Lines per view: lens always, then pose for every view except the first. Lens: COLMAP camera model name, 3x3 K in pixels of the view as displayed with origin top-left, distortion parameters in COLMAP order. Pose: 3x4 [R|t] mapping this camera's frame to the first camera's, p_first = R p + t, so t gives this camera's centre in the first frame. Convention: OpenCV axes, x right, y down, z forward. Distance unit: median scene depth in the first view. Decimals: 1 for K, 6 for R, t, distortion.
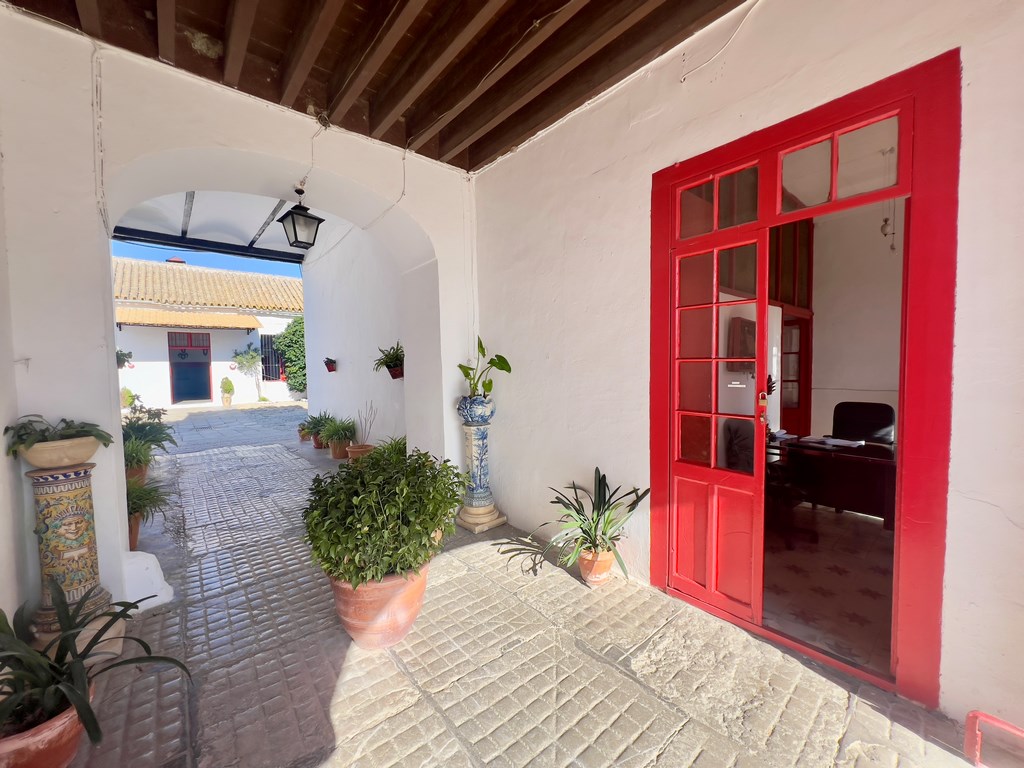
lens RADIAL K [[410.3, 0, 512.0], [0, 410.3, 384.0], [0, 0, 1]] dist [0.000256, 0.000044]
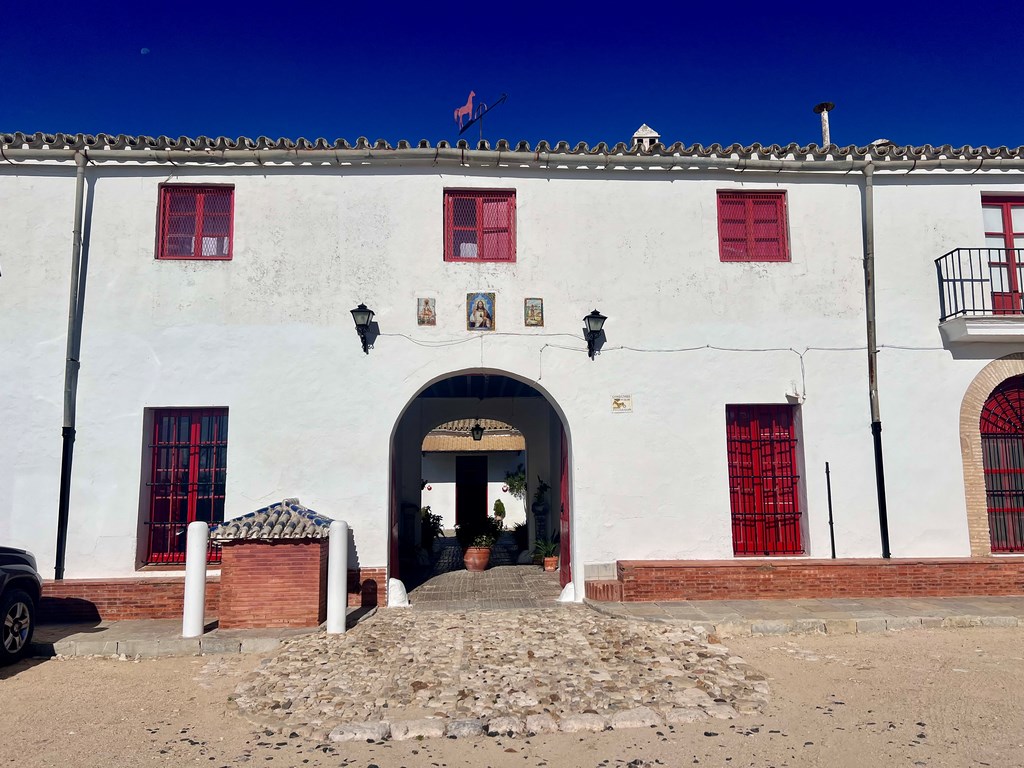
lens RADIAL K [[784.2, 0, 512.0], [0, 784.2, 384.0], [0, 0, 1]] dist [0.065428, -0.001378]
pose [[0.796666, -0.070942, -0.600243, 0.548095], [-0.037022, 0.985496, -0.165612, 0.024789], [0.603285, 0.154159, 0.782484, -0.573736]]
